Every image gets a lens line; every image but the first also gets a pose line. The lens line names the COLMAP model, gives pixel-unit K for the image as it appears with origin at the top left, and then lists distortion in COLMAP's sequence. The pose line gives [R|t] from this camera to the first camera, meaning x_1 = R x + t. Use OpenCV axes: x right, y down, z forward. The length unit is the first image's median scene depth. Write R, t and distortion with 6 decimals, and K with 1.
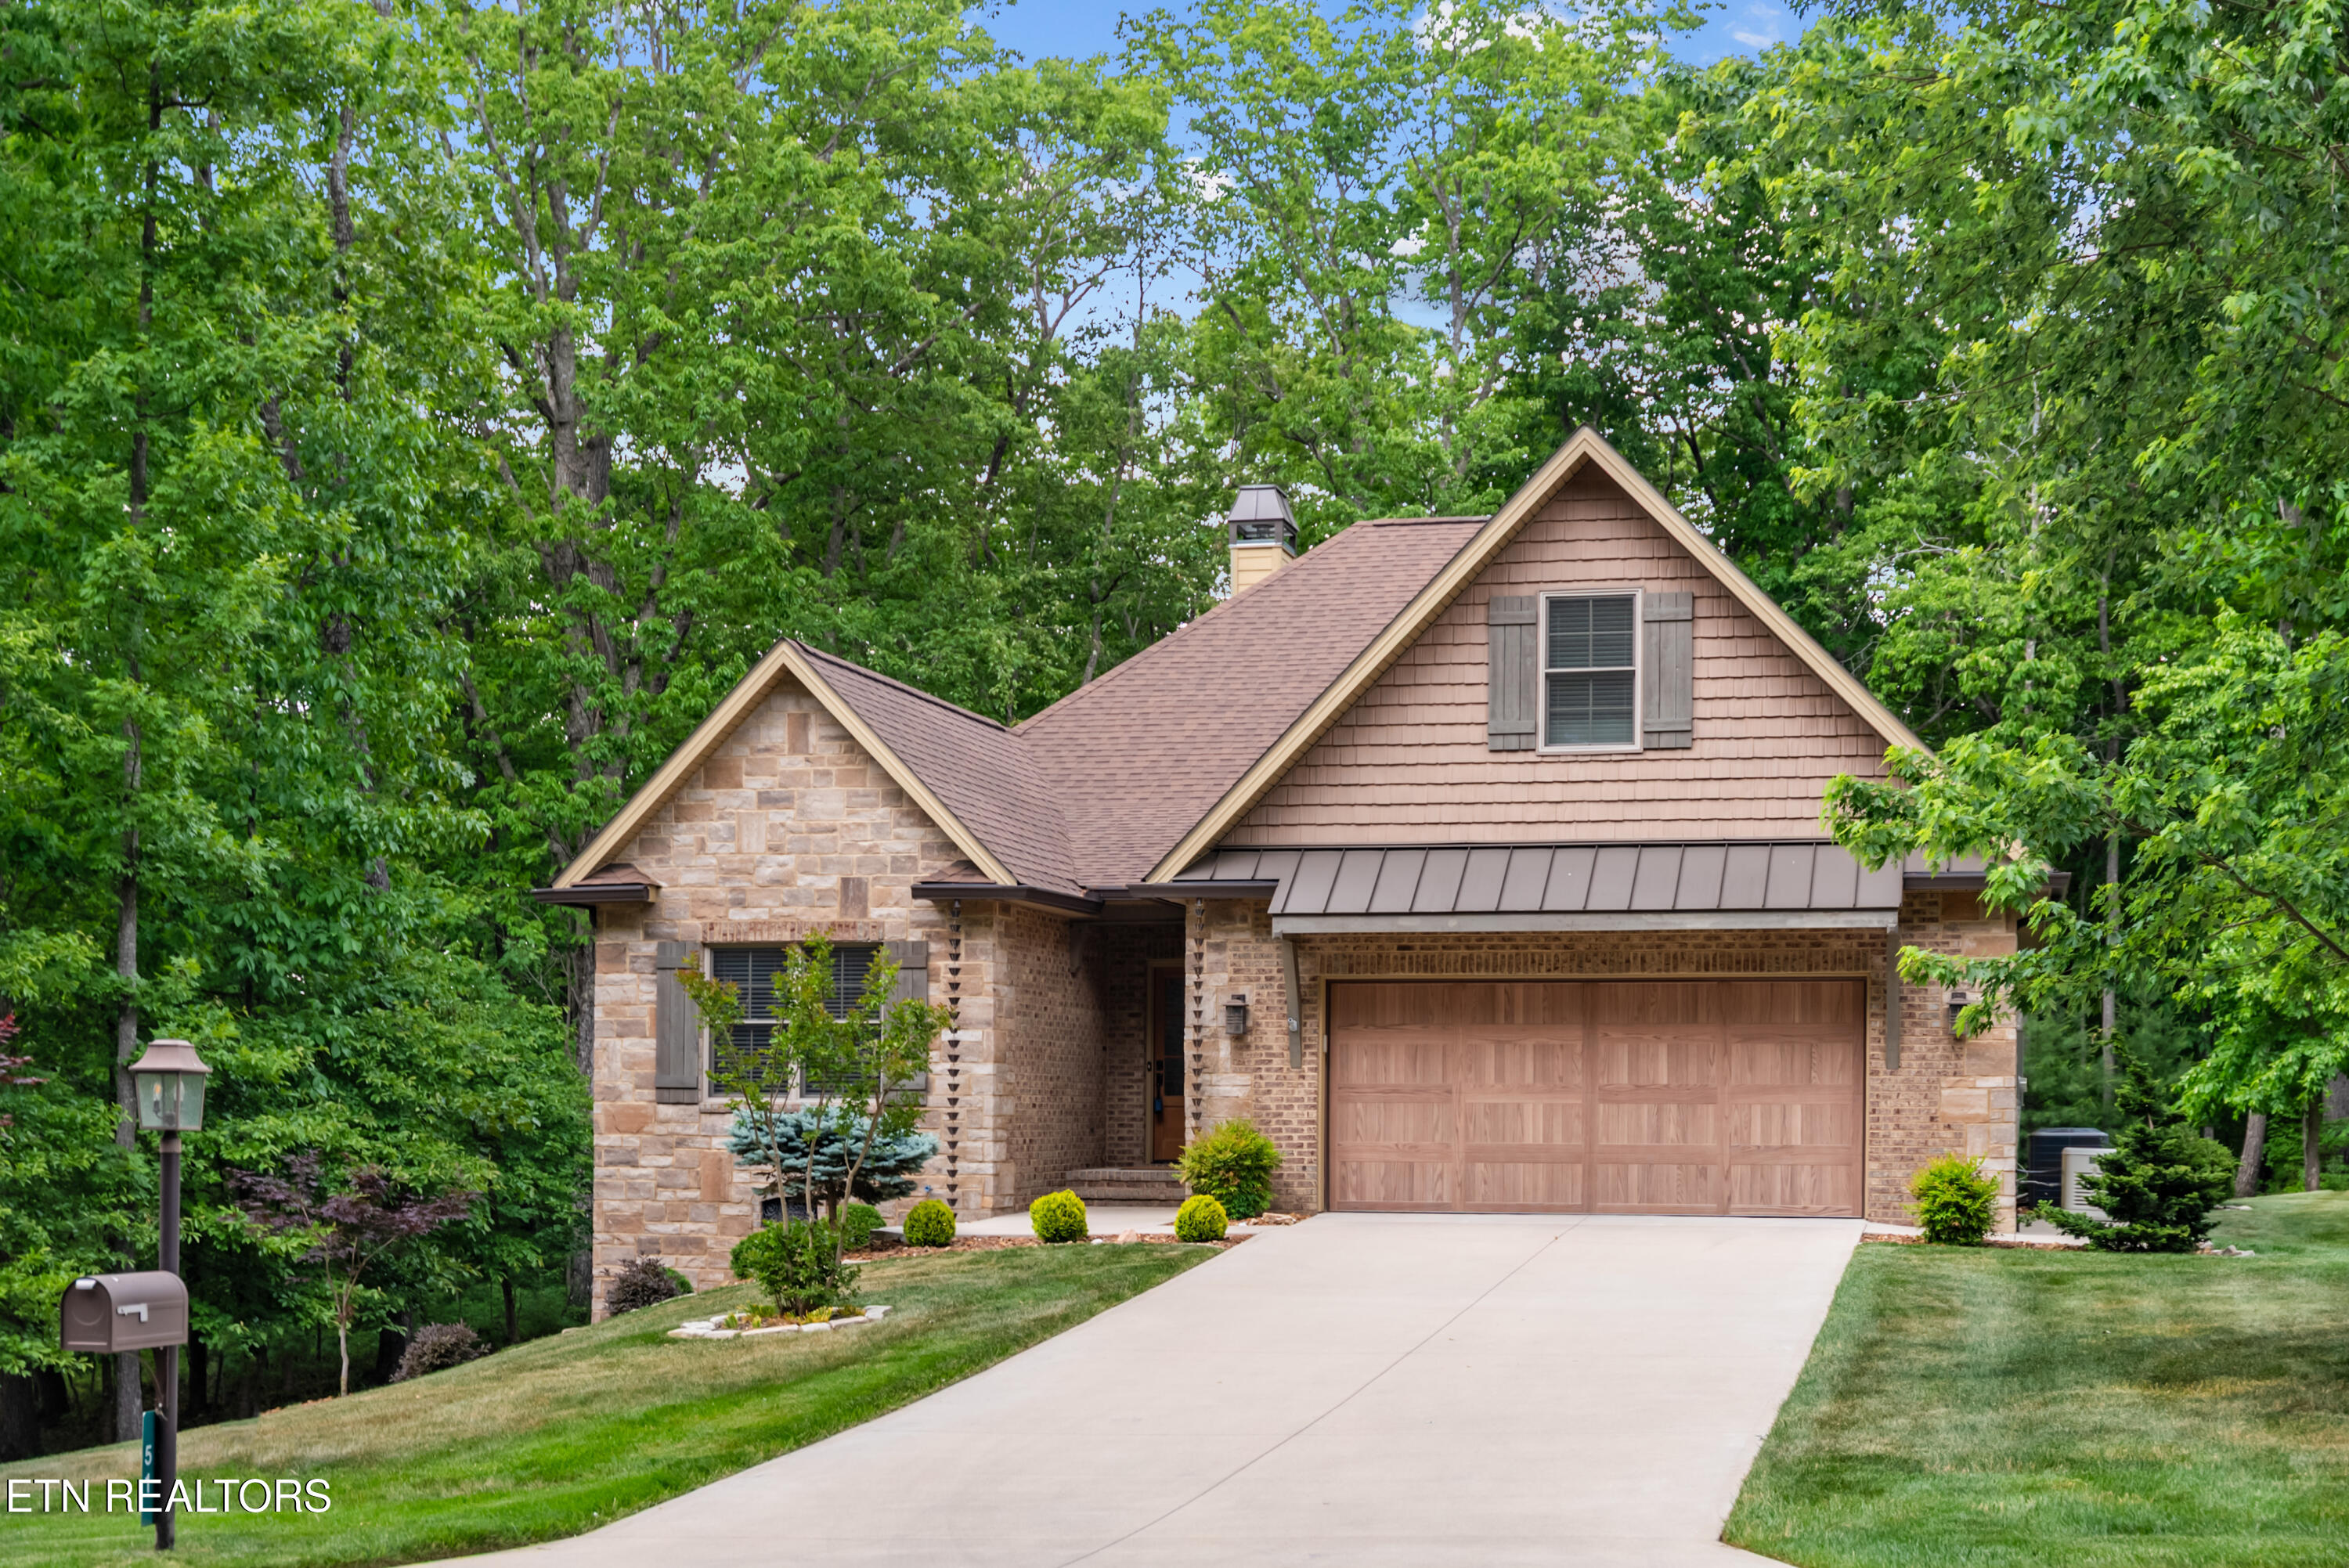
lens RADIAL K [[3617.9, 0, 936.6], [0, 3617.9, 1262.9], [0, 0, 1]] dist [0.025681, 0.042592]
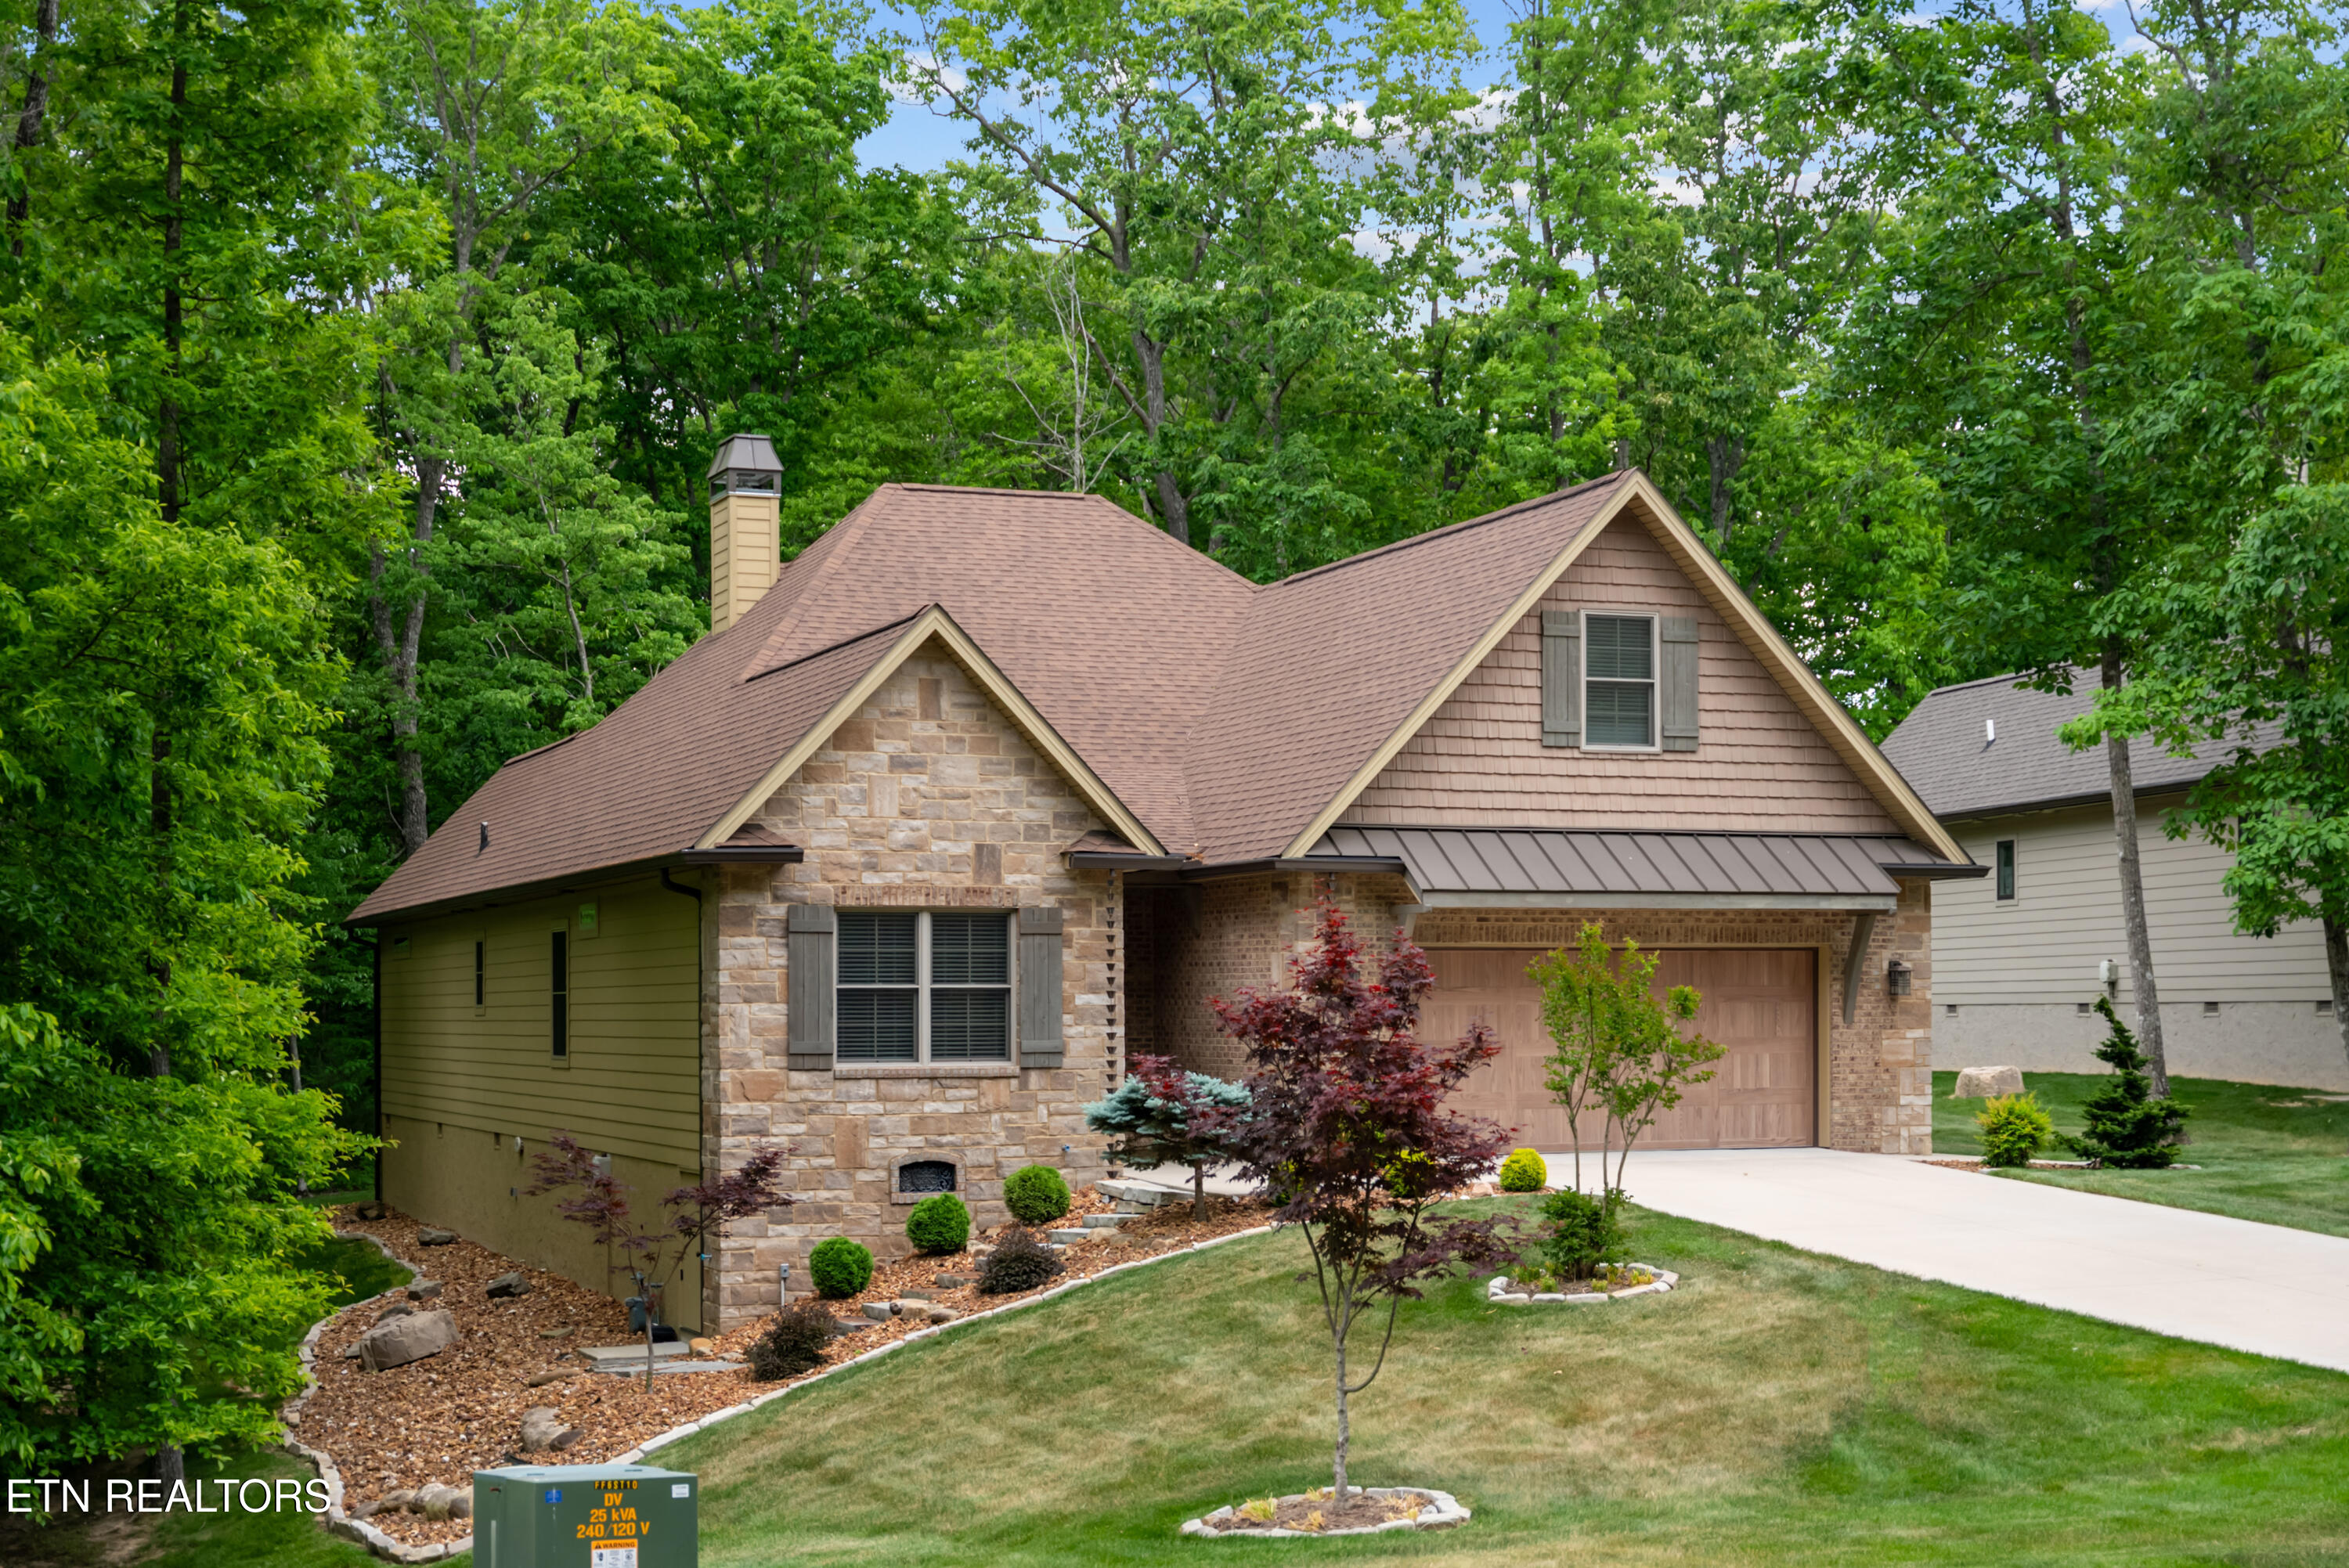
lens RADIAL K [[3695.5, 0, 1171.6], [0, 3695.5, 1208.7], [0, 0, 1]] dist [0.067476, -0.060960]
pose [[0.781900, -0.045284, 0.621757, -0.661922], [0.035222, 0.998974, 0.028463, -0.033613], [-0.622408, -0.000356, 0.782693, 0.163021]]
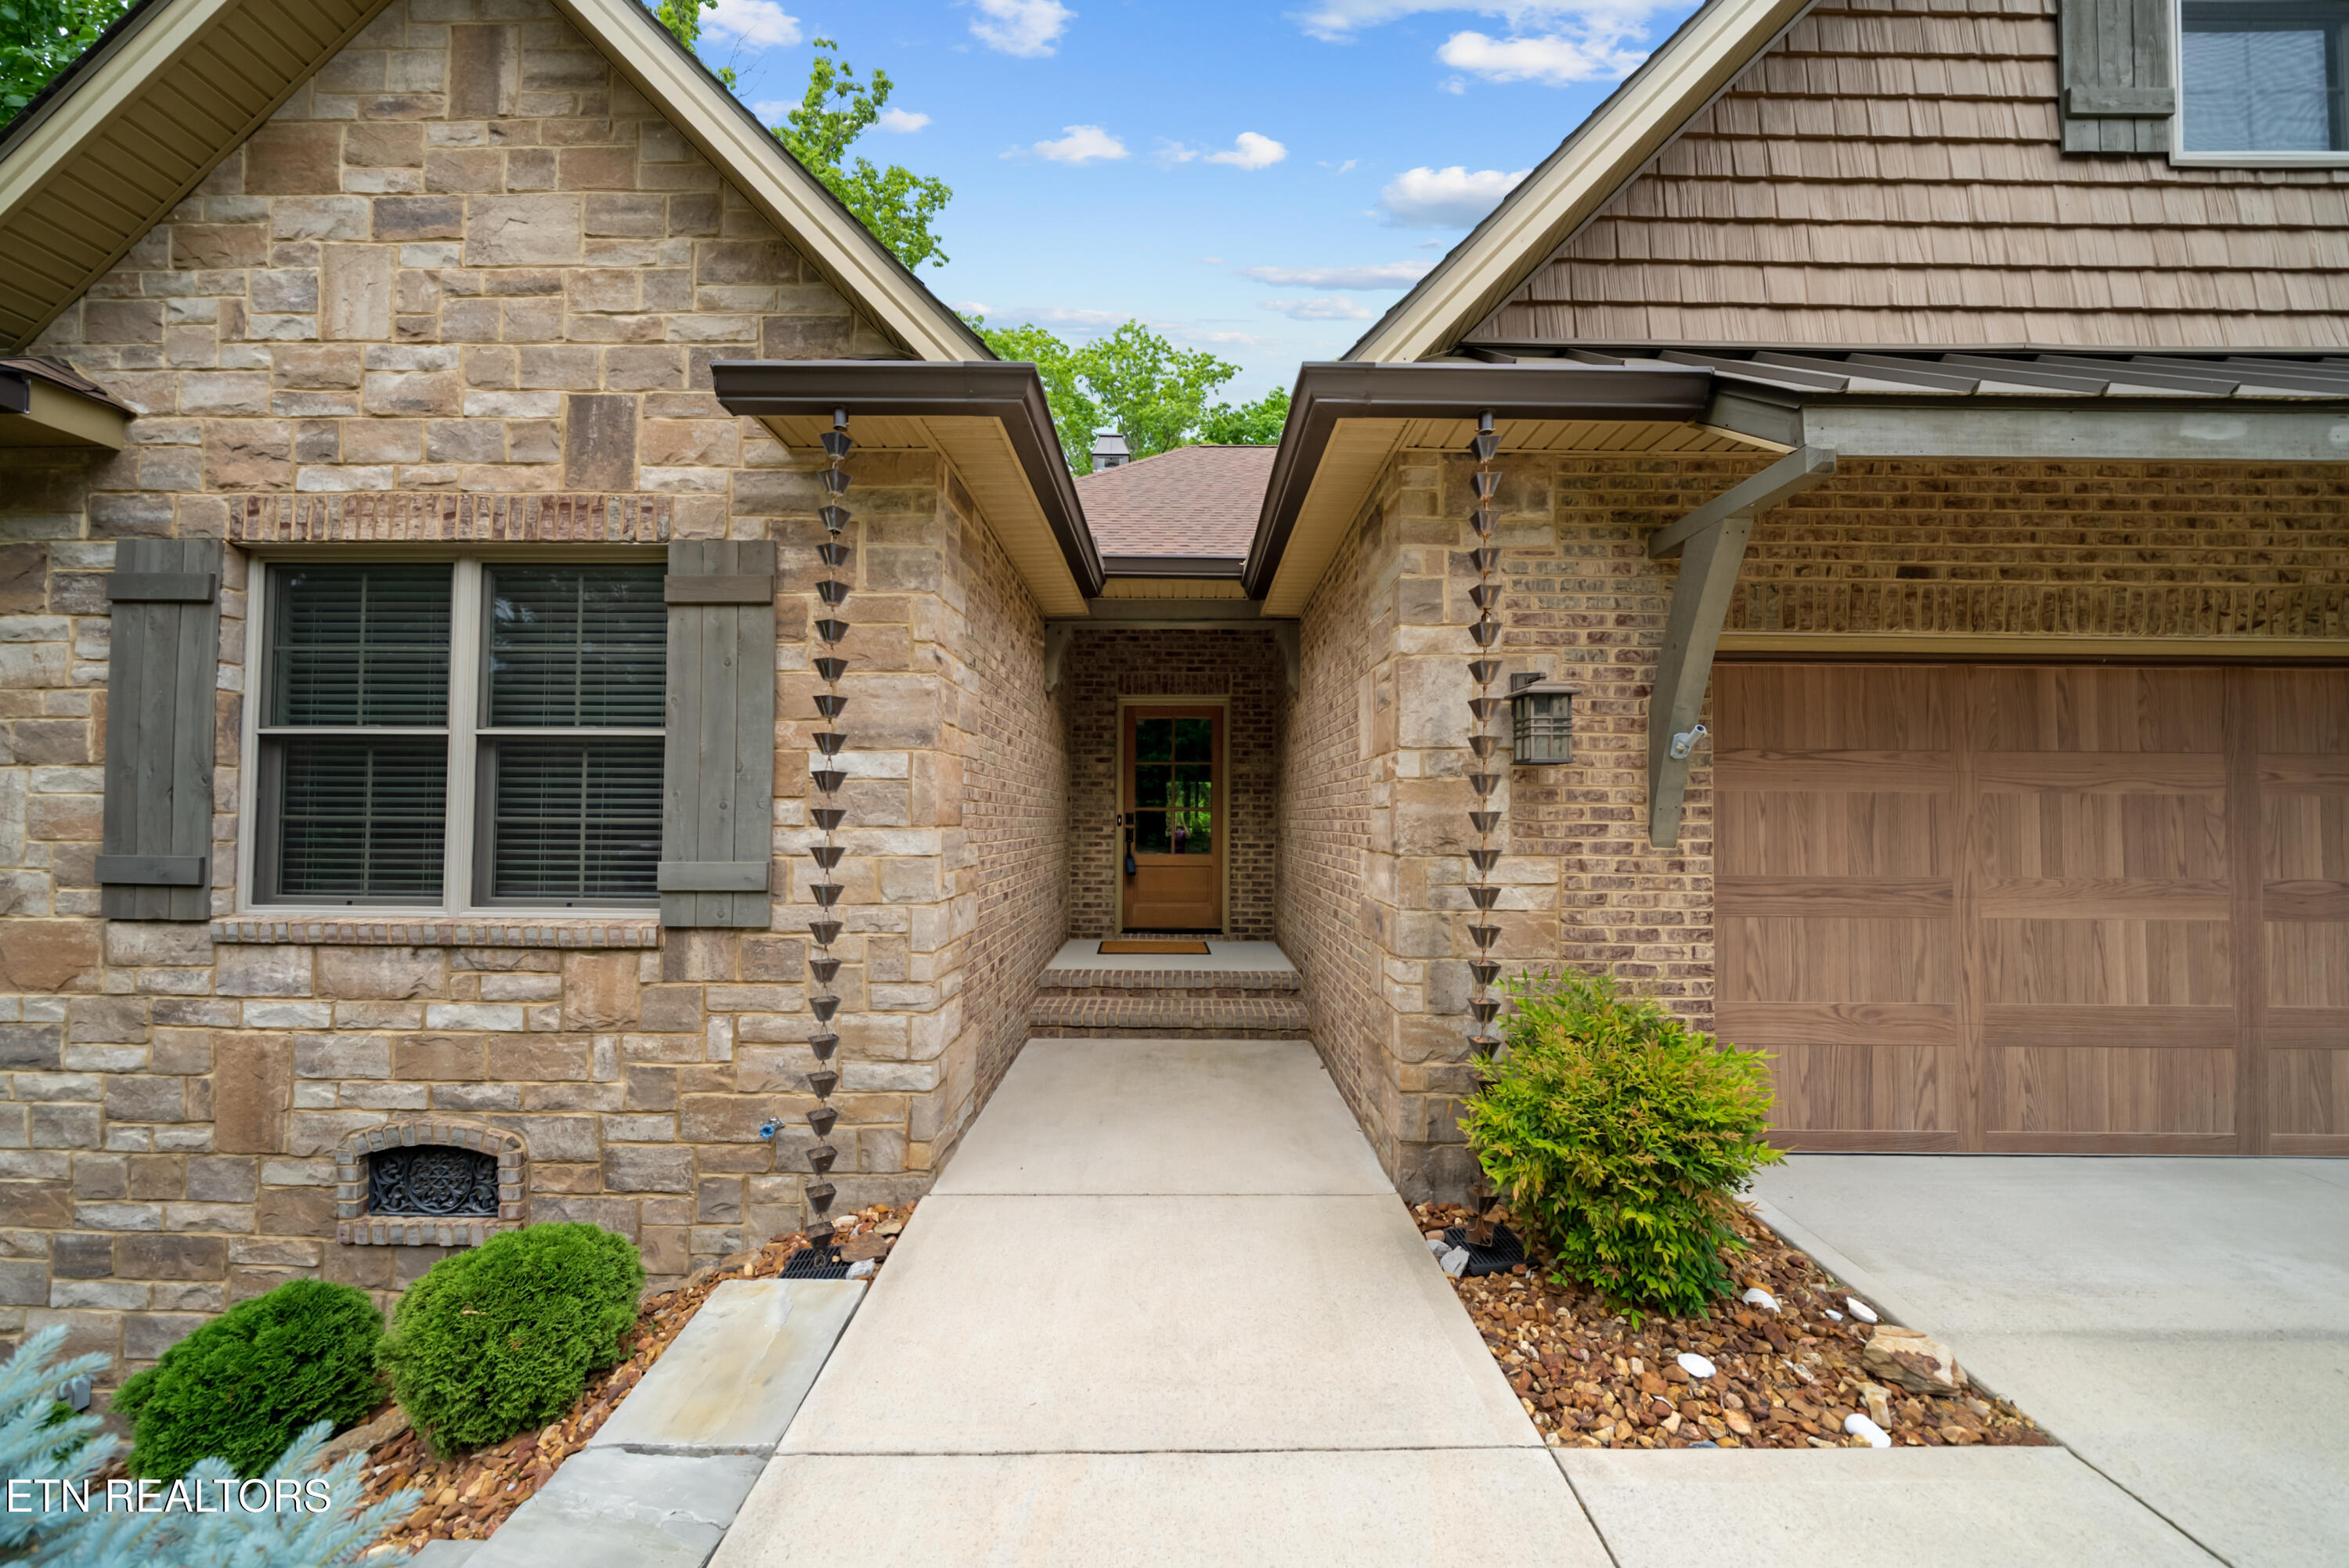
lens RADIAL K [[837.2, 0, 1163.9], [0, 837.2, 802.9], [0, 0, 1]] dist [-0.004987, -0.000053]
pose [[0.958221, 0.006026, 0.285966, 0.013773], [0.010399, 0.998383, -0.055884, -0.054476], [-0.285840, 0.056523, 0.956609, 0.930319]]
